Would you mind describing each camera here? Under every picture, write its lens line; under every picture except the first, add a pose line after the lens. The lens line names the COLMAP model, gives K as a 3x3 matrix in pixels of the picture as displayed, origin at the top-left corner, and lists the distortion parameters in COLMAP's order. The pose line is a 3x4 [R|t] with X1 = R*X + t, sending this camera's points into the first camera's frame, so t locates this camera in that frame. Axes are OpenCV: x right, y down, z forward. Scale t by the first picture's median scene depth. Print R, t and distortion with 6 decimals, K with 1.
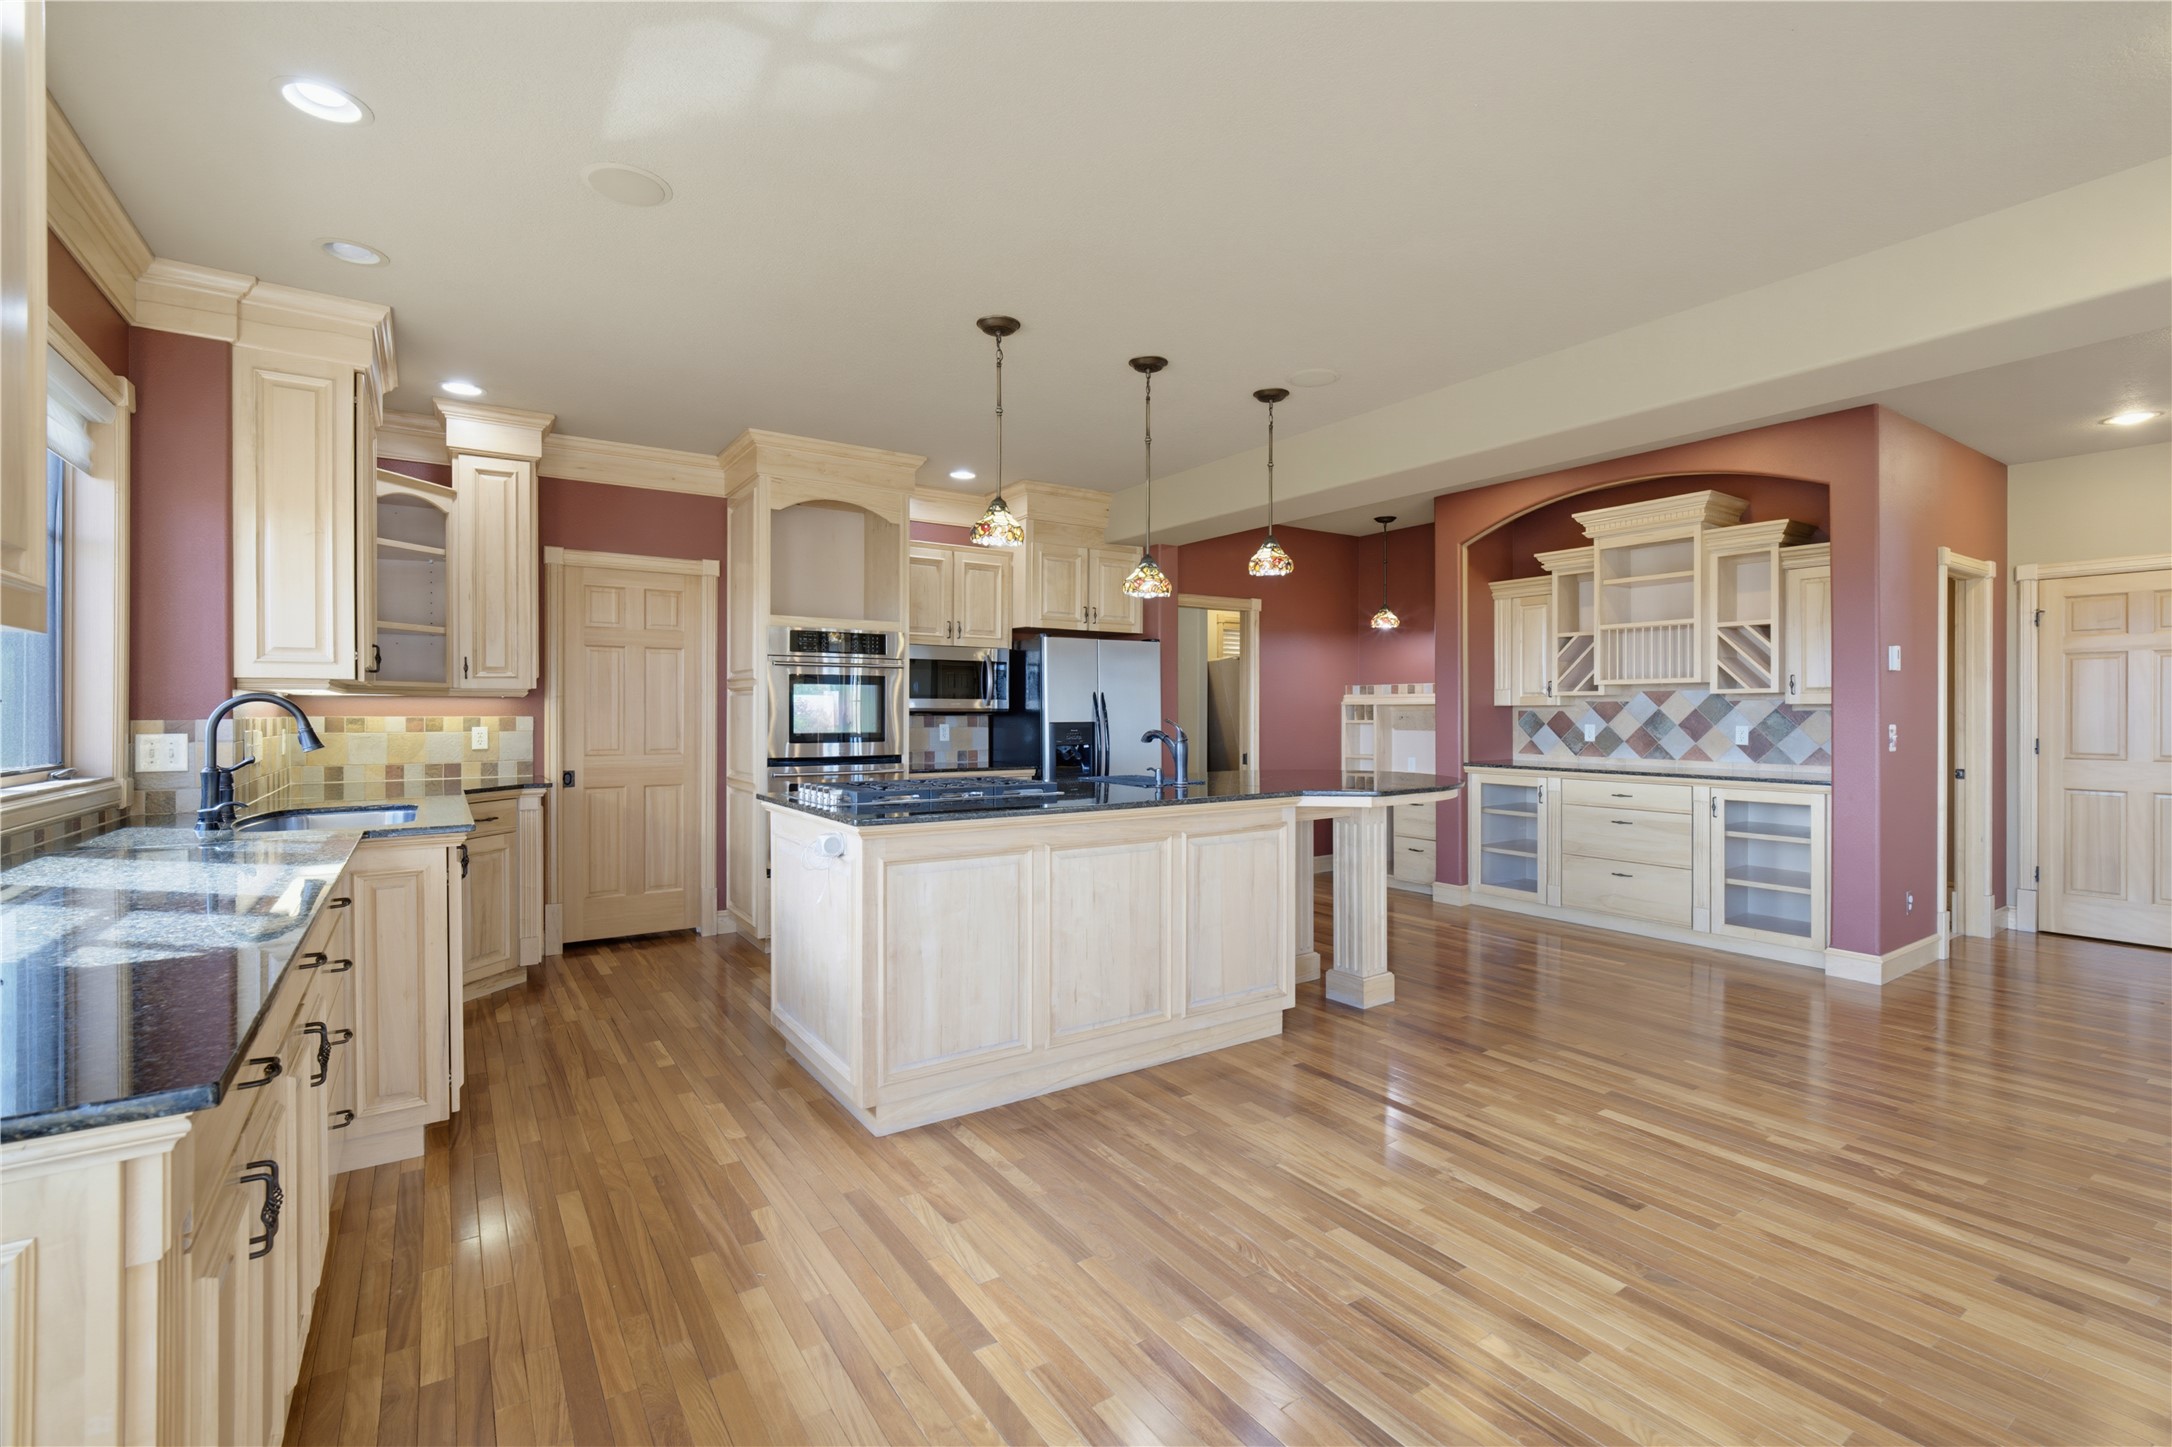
lens RADIAL K [[965.2, 0, 1106.7], [0, 965.2, 717.0], [0, 0, 1]] dist [-0.001847, 0.000690]
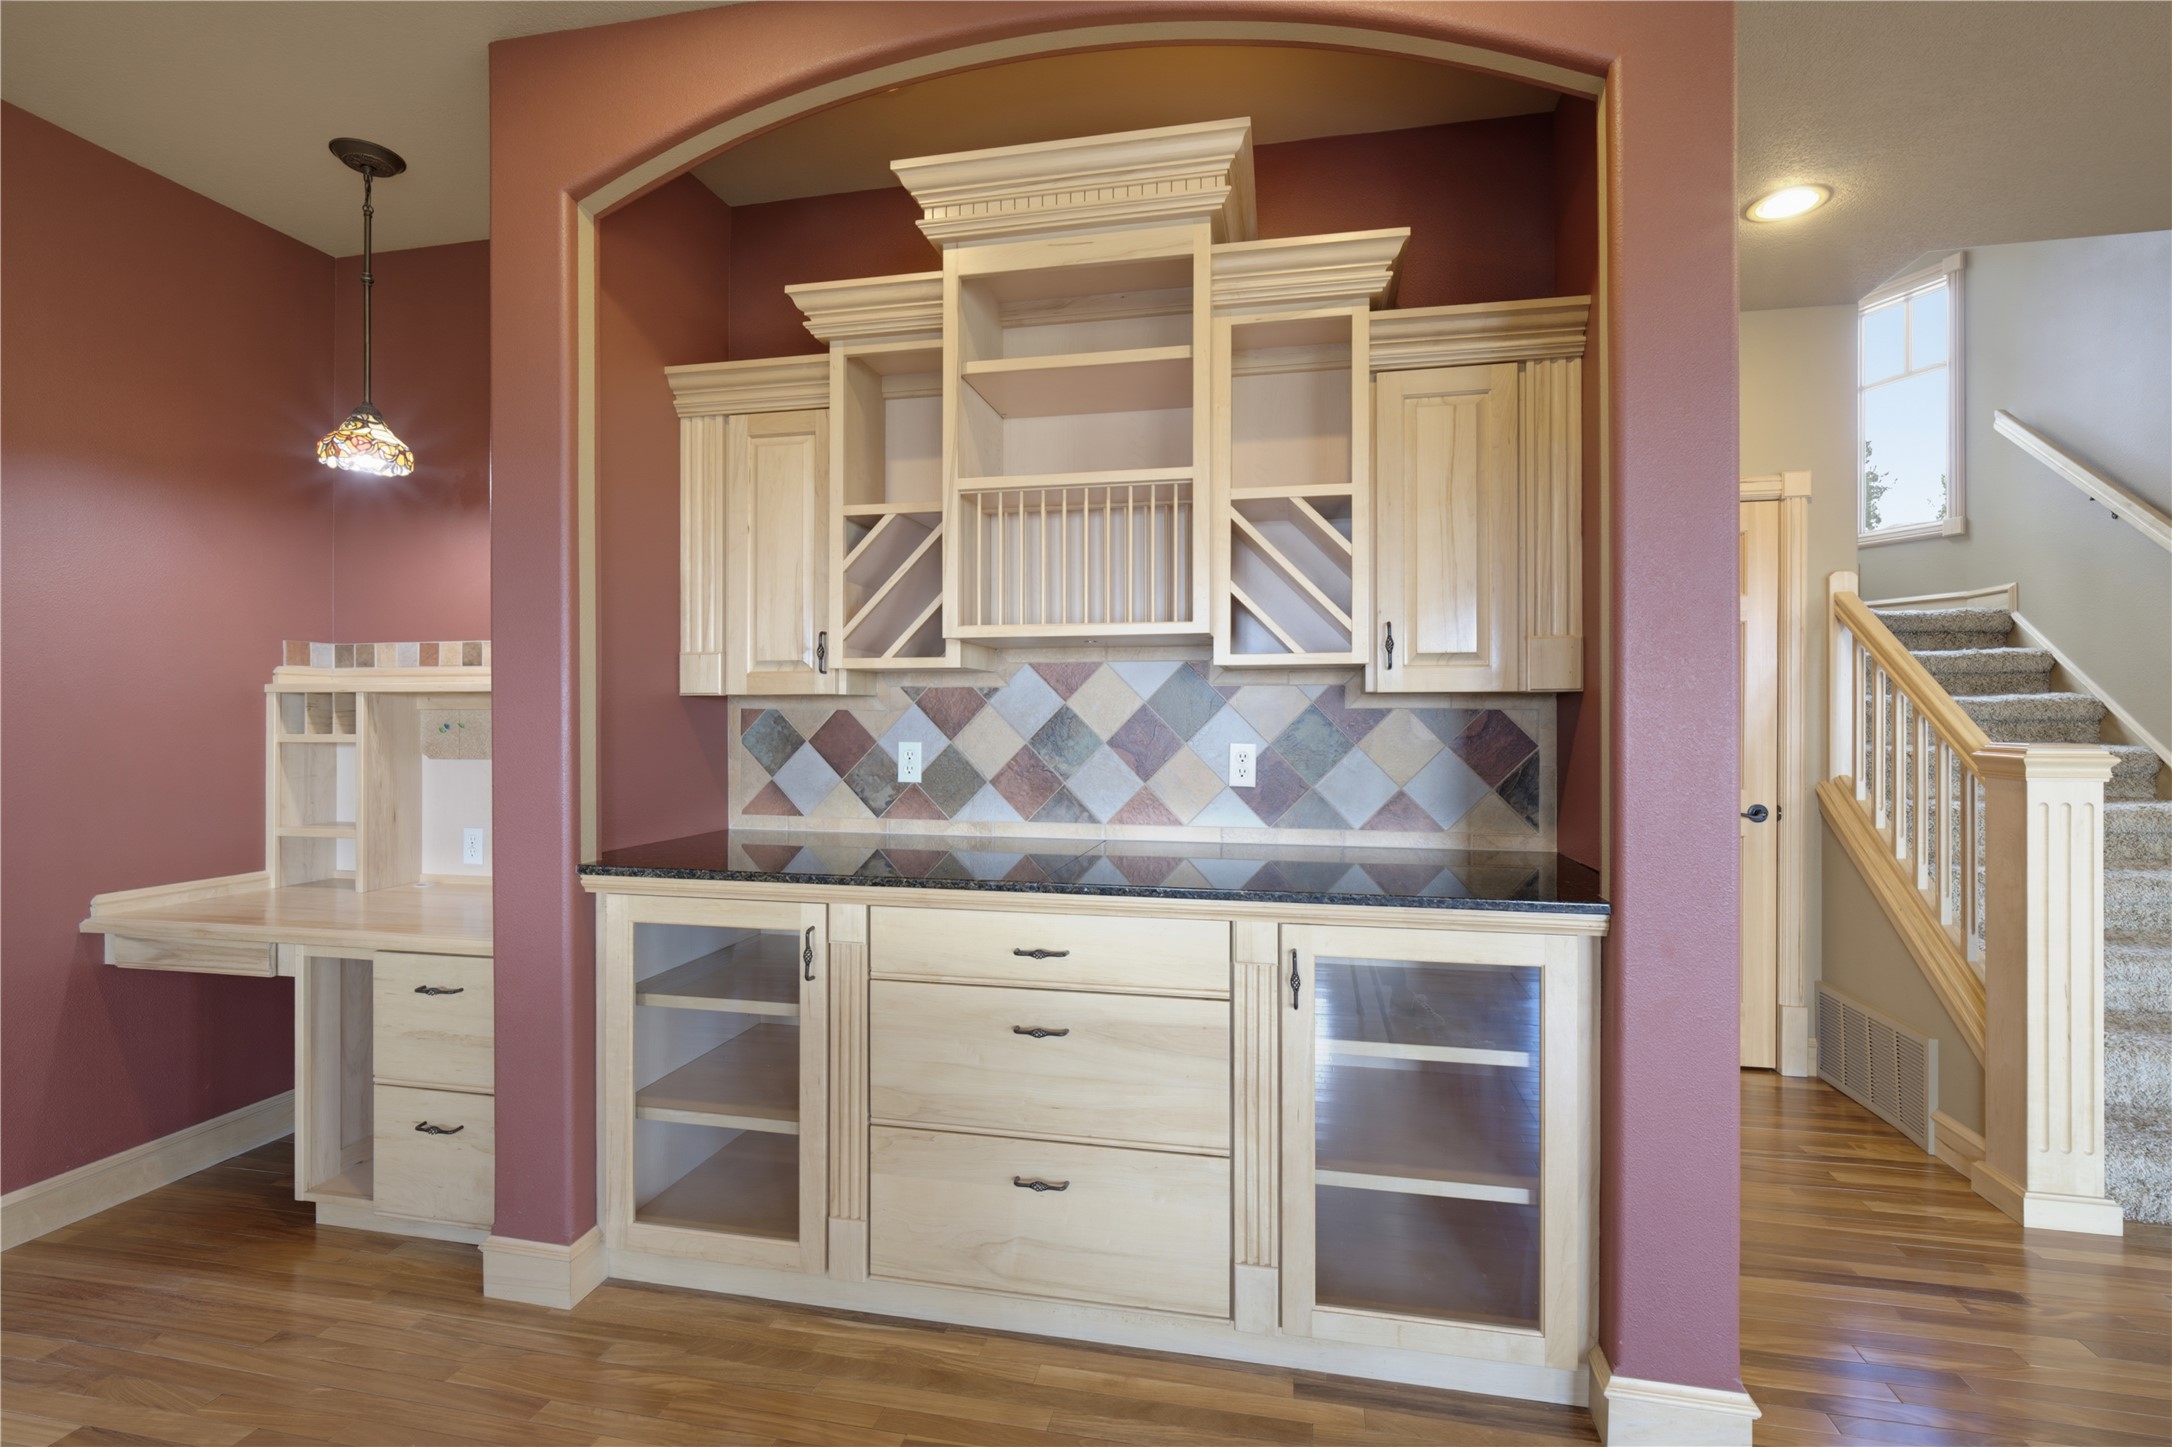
lens RADIAL K [[965.2, 0, 1102.9], [0, 965.2, 722.9], [0, 0, 1]] dist [-0.001847, 0.000690]
pose [[0.720444, 0.001241, 0.693512, 0.275738], [0.001414, 0.999994, -0.003259, 0.000943], [-0.693512, 0.003328, 0.720437, 0.652009]]
